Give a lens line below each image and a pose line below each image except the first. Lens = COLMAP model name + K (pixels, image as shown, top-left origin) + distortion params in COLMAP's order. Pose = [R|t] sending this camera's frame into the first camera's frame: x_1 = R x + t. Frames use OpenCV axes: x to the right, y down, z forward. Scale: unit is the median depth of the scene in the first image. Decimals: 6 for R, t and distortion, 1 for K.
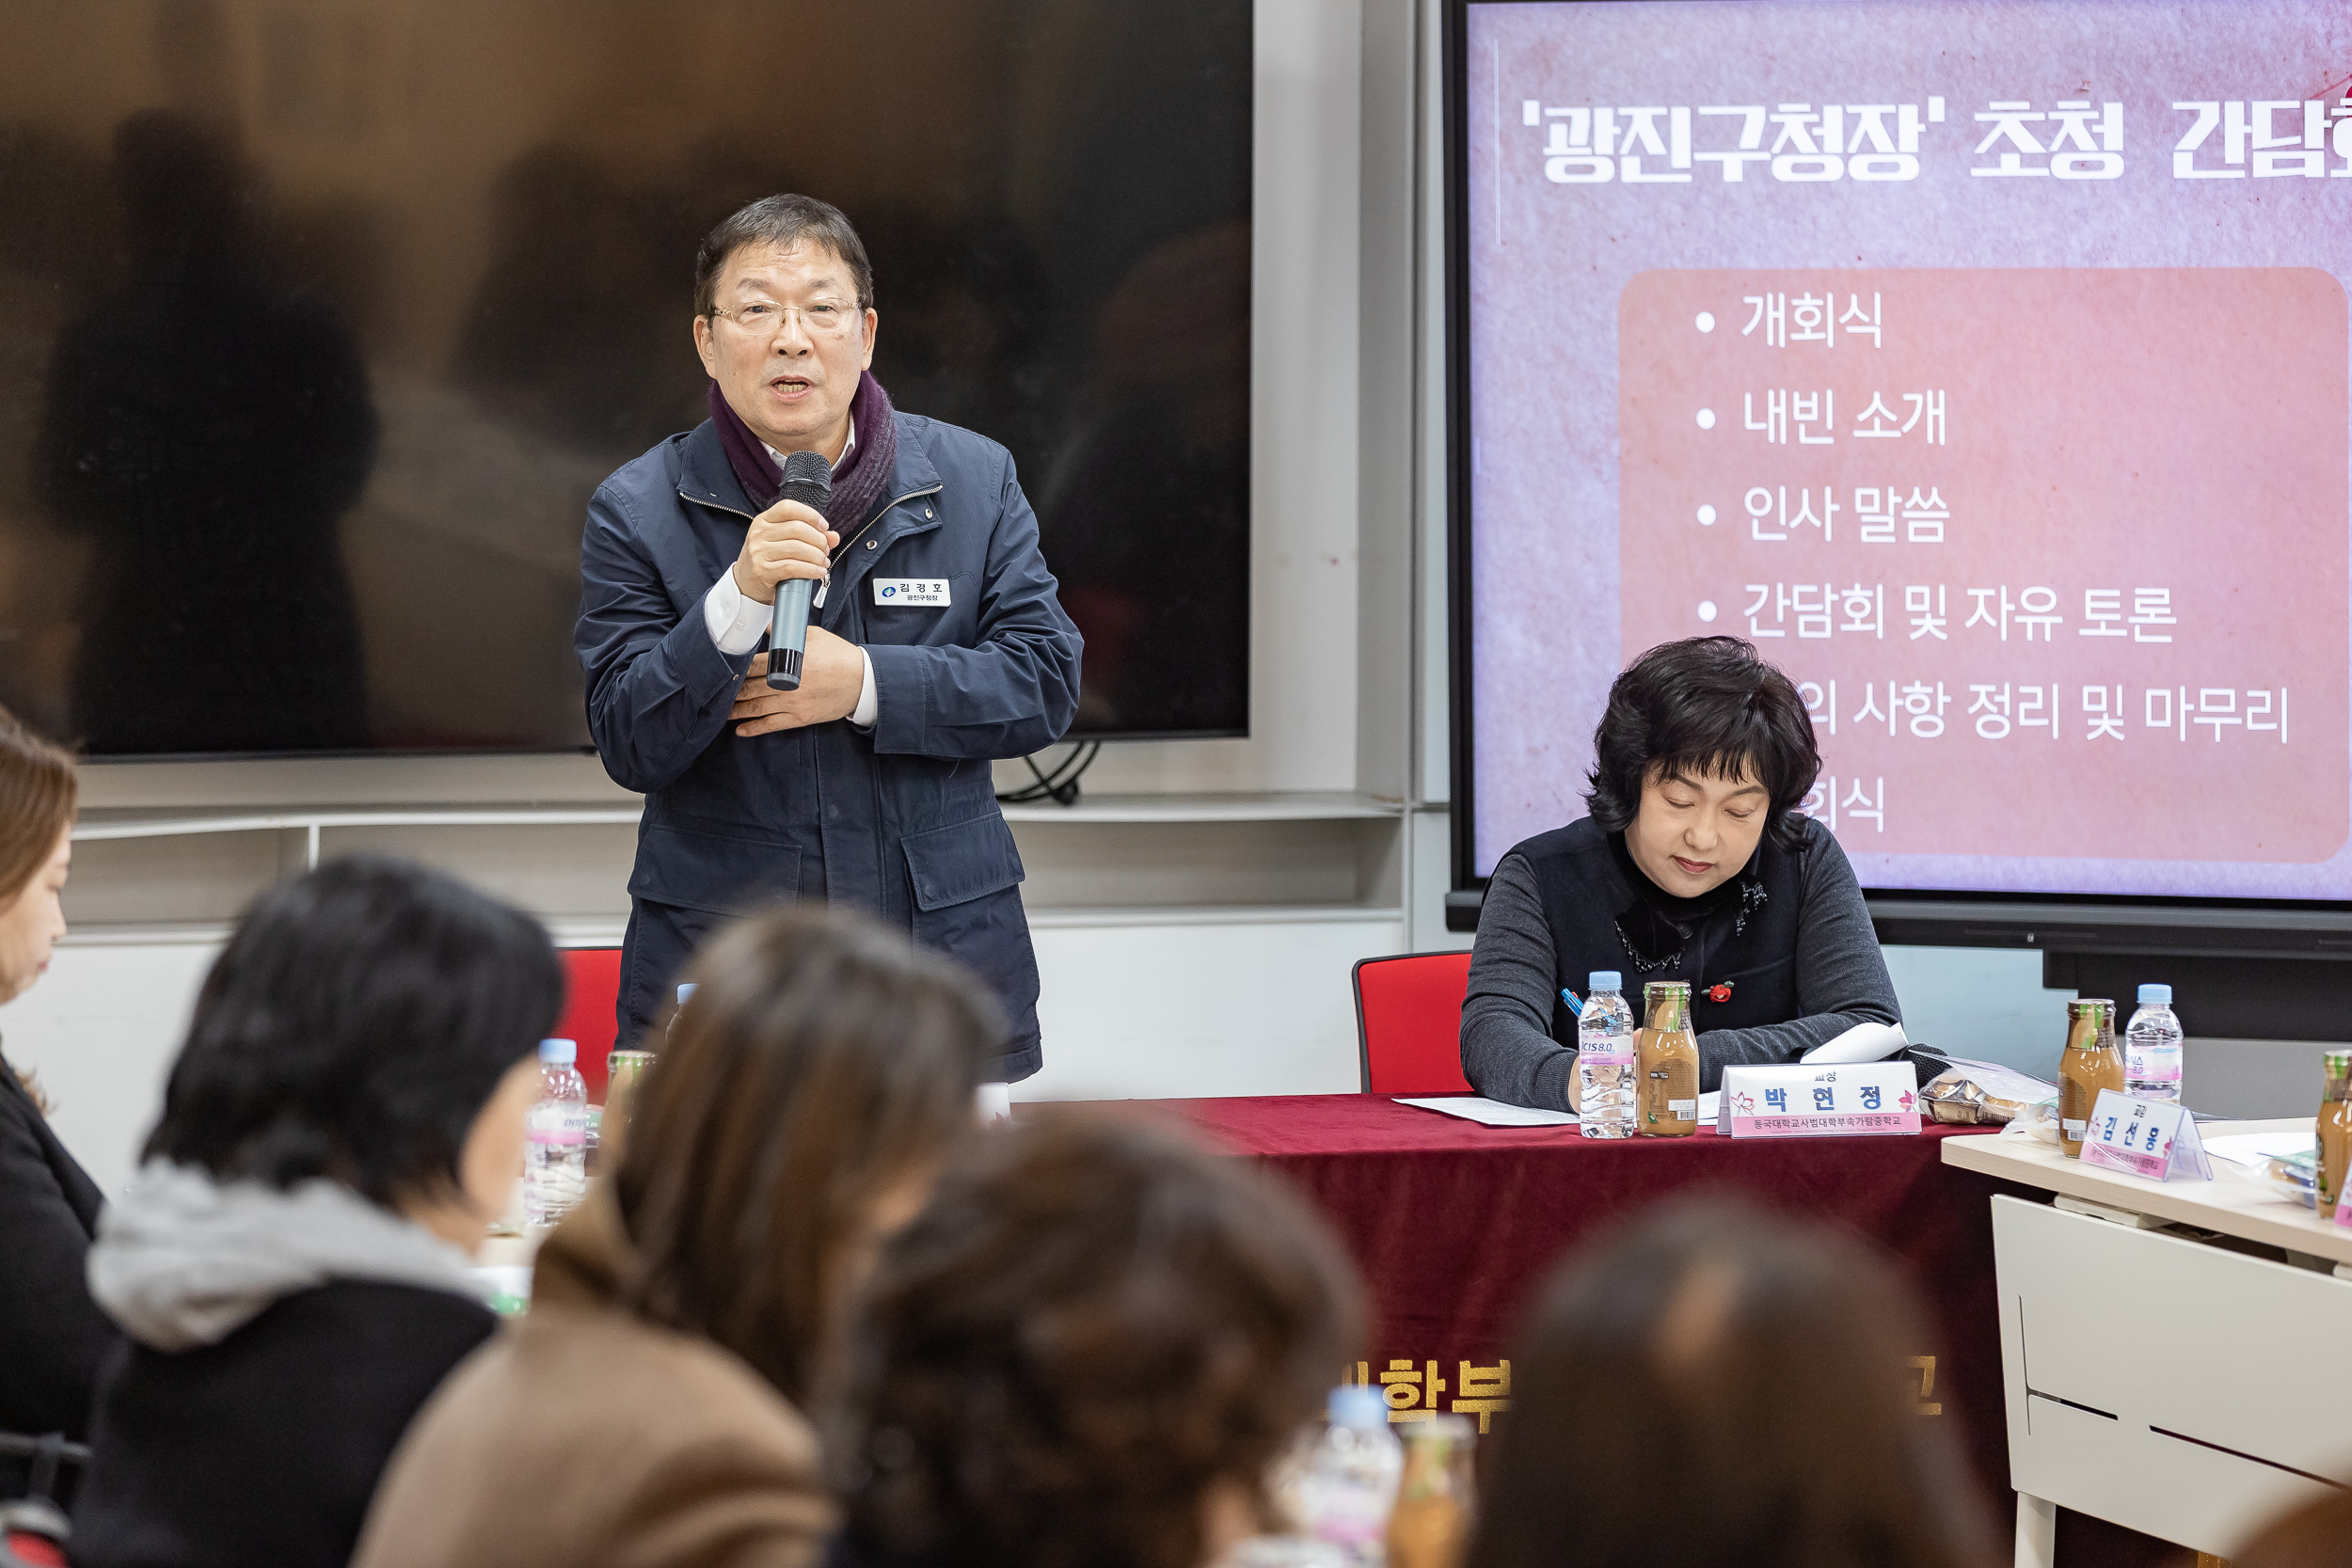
lens RADIAL K [[9510.1, 0, 1321.7], [0, 9510.1, 722.8], [0, 0, 1]] dist [0.301398, 0.000000]
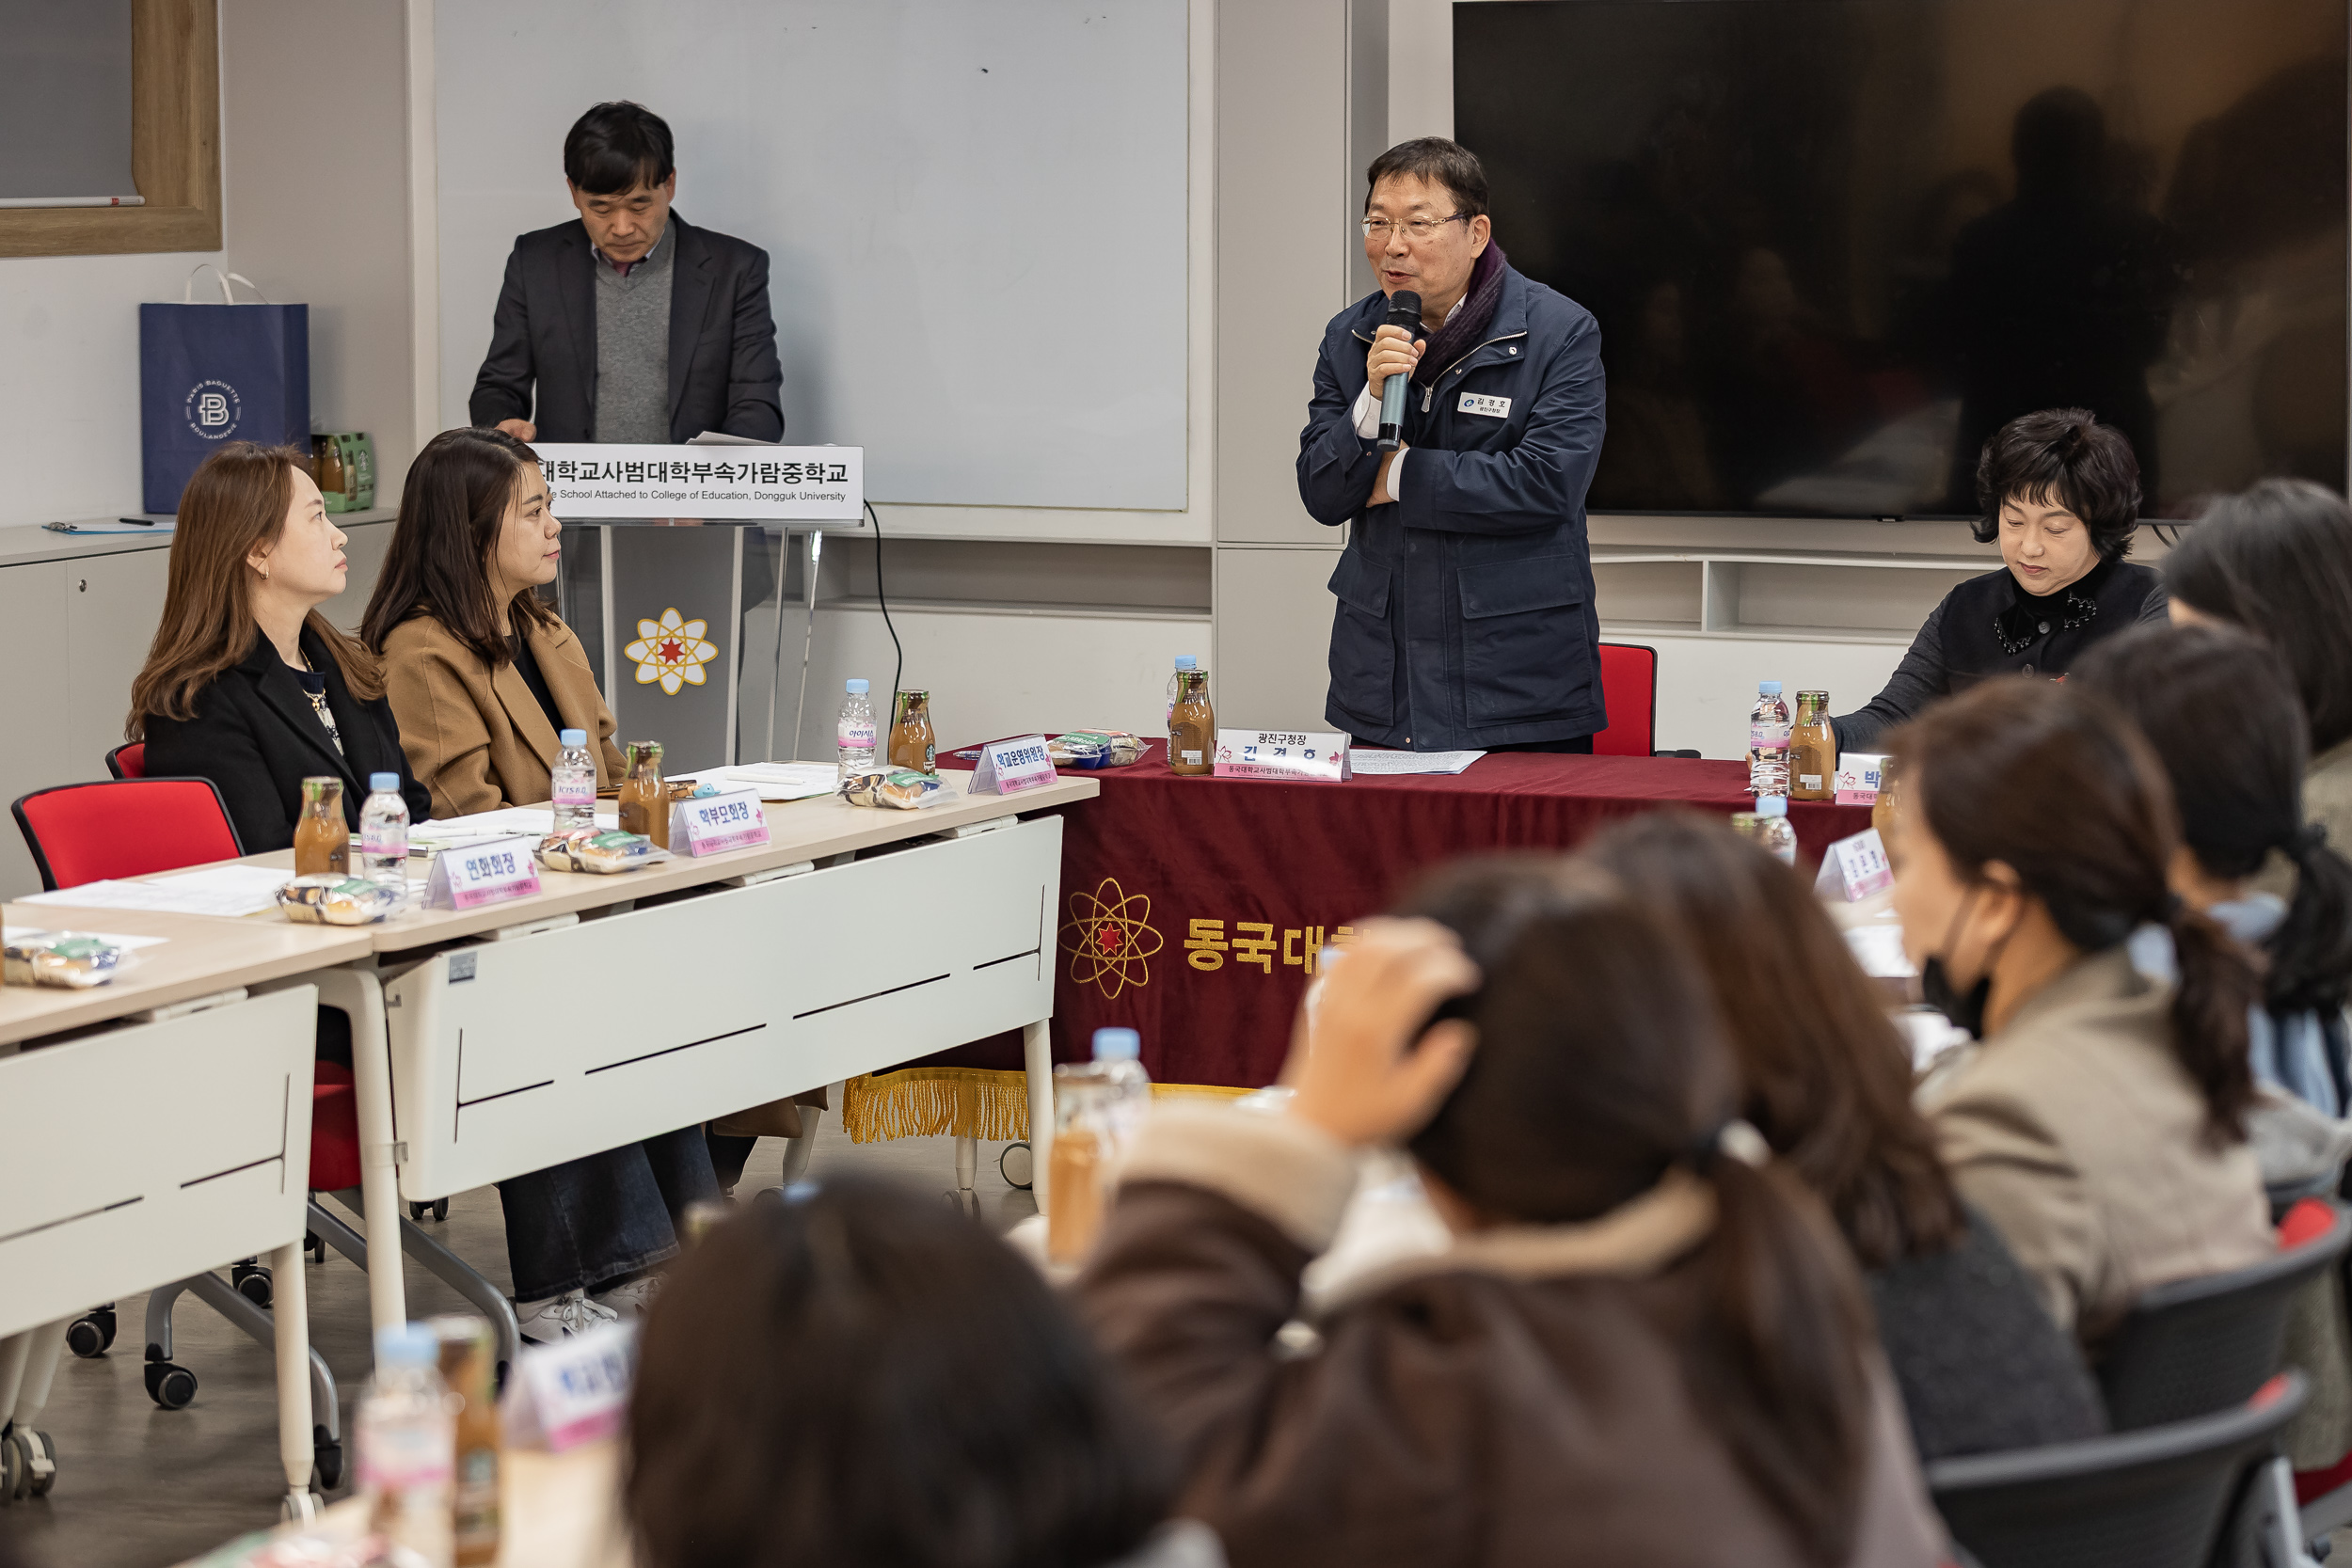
lens RADIAL K [[5931.0, 0, 1179.9], [0, 5931.0, 781.7], [0, 0, 1]] dist [-0.008642, 0.000000]
pose [[0.773835, 0.062992, -0.630248, 0.439020], [-0.035137, 0.997779, 0.056584, -0.004591], [0.632412, -0.021641, 0.774330, 0.227189]]
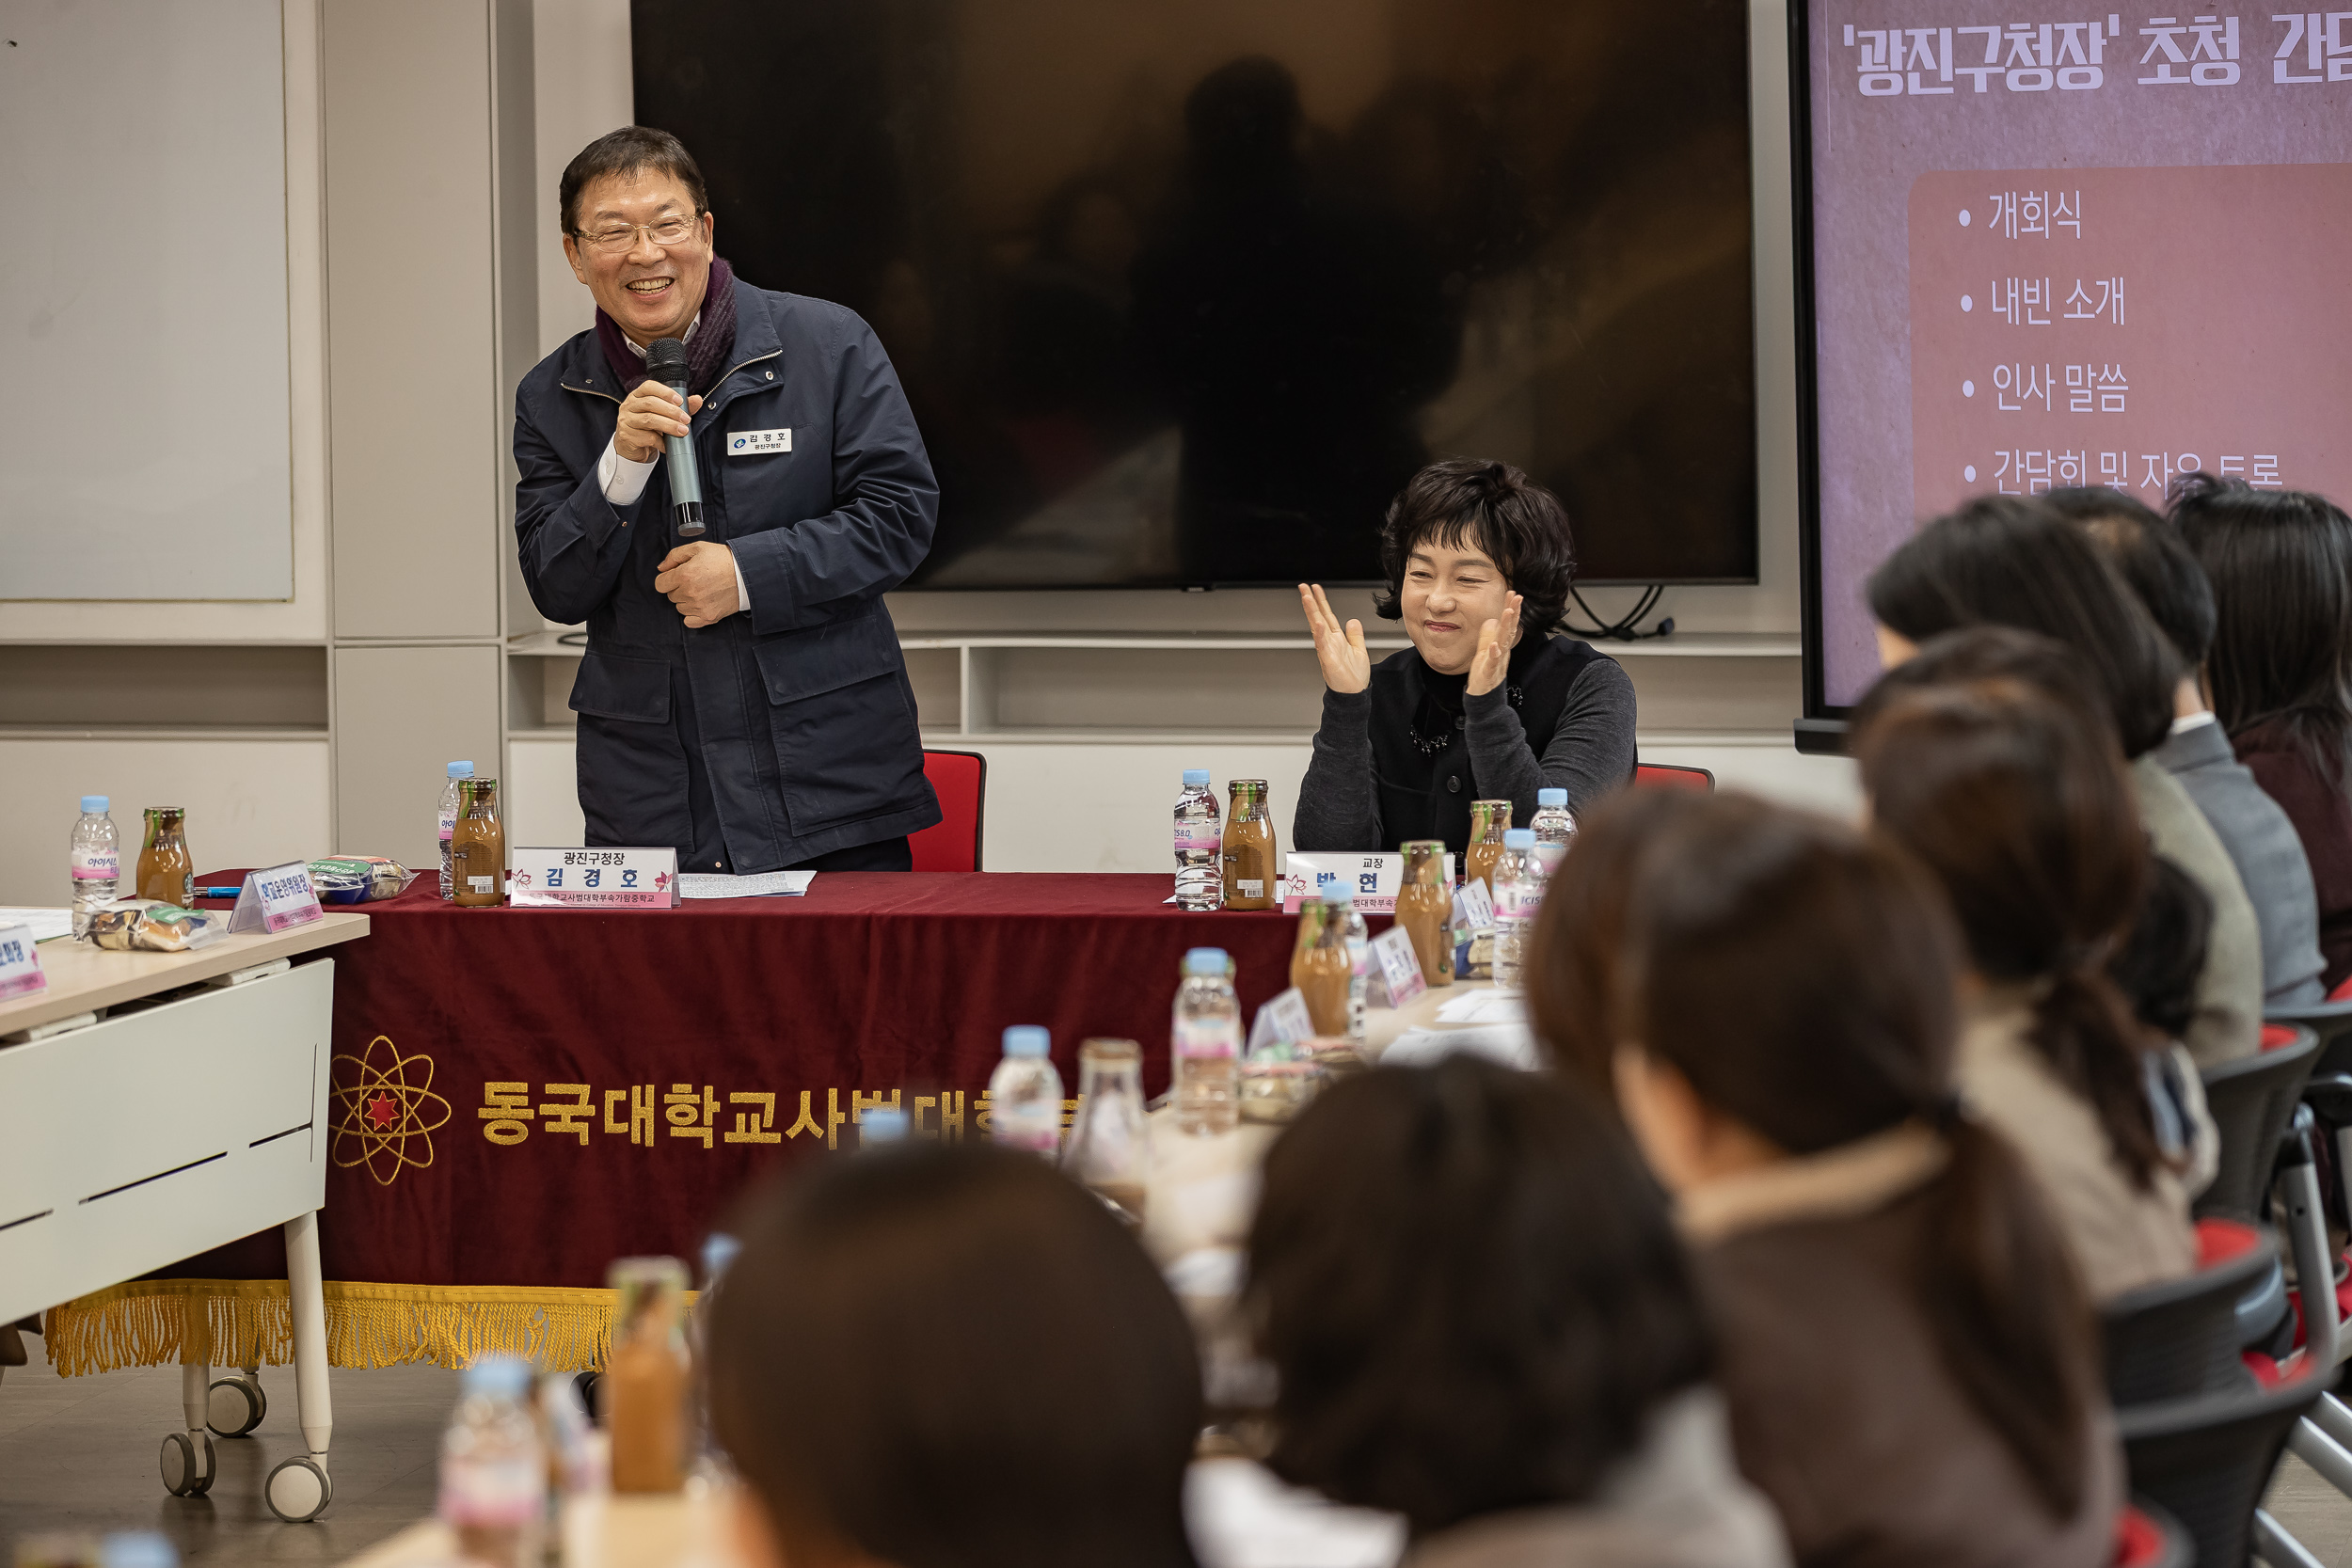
lens RADIAL K [[8466.9, 0, 1196.4], [0, 8466.9, 794.0], [0, 0, 1]] dist [0.097094, 0.000000]
pose [[0.876773, 0.023972, -0.480306, 0.452169], [-0.014395, 0.999618, 0.023612, 0.003959], [0.480688, -0.013788, 0.876783, 0.073347]]
